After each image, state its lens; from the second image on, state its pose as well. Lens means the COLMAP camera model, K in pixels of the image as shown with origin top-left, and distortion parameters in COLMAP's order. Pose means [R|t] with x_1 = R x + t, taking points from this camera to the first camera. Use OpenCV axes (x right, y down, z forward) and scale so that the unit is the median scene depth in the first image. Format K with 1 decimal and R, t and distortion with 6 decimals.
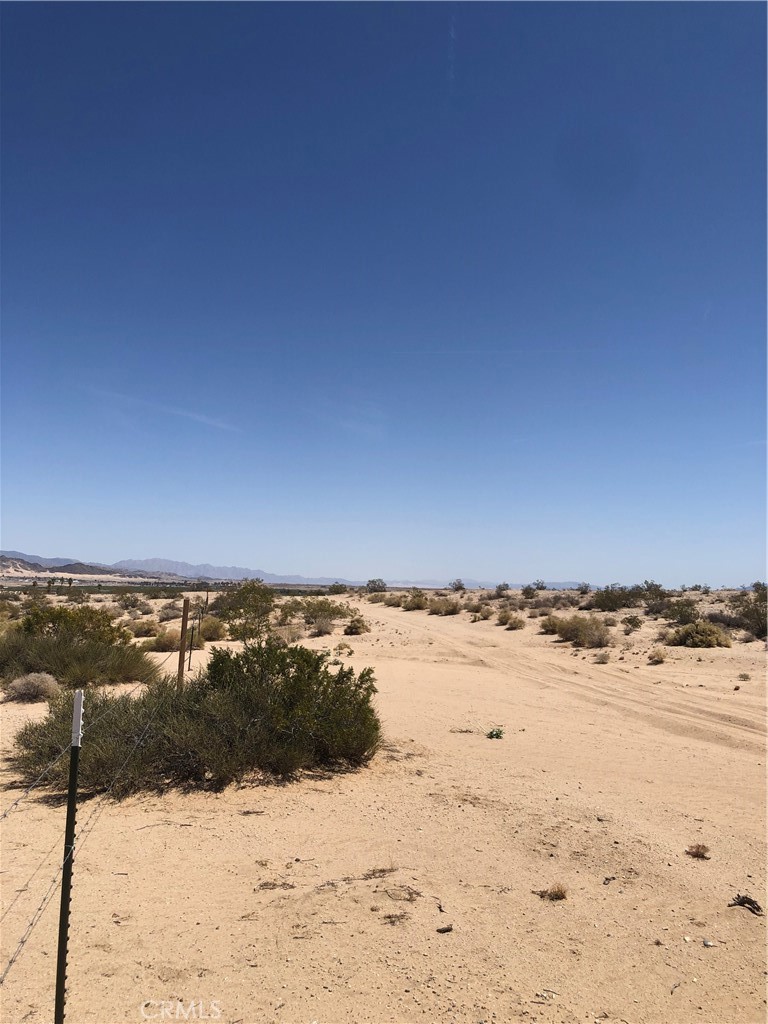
lens RADIAL K [[842.7, 0, 375.9], [0, 842.7, 511.6], [0, 0, 1]] dist [0.030447, -0.031491]
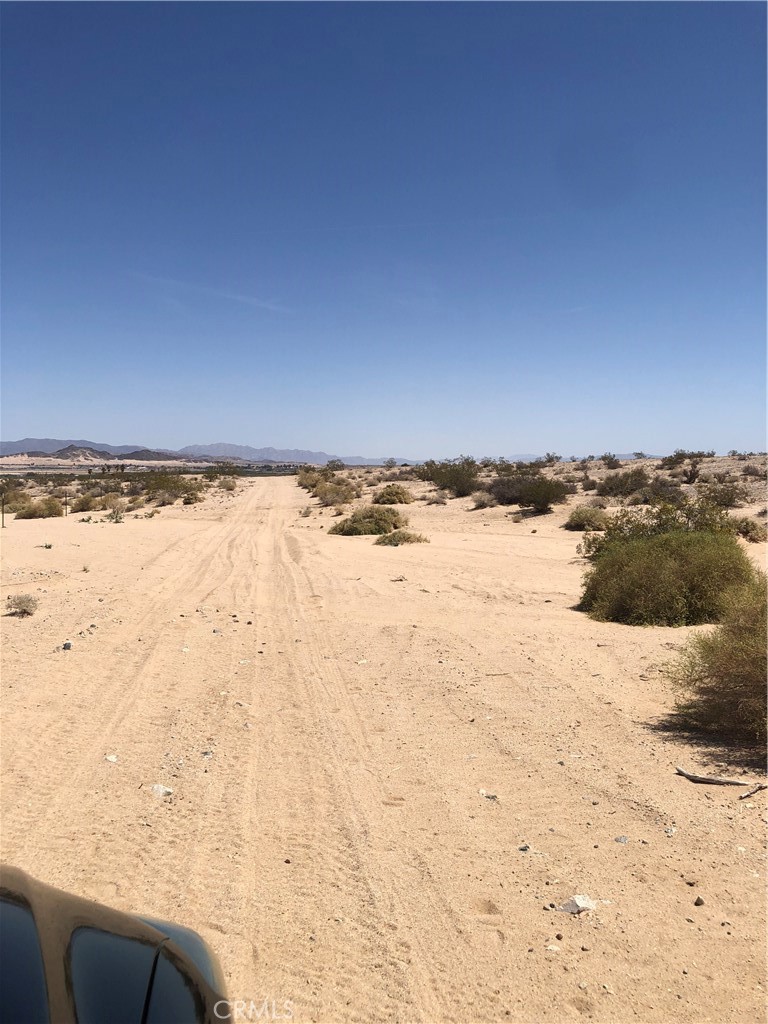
lens RADIAL K [[842.7, 0, 376.1], [0, 842.7, 516.1], [0, 0, 1]] dist [0.030447, -0.031491]
pose [[0.996483, -0.026019, -0.079658, 0.370622], [0.037574, 0.988394, 0.147190, -0.020602], [0.074904, -0.149666, 0.985895, -0.291782]]
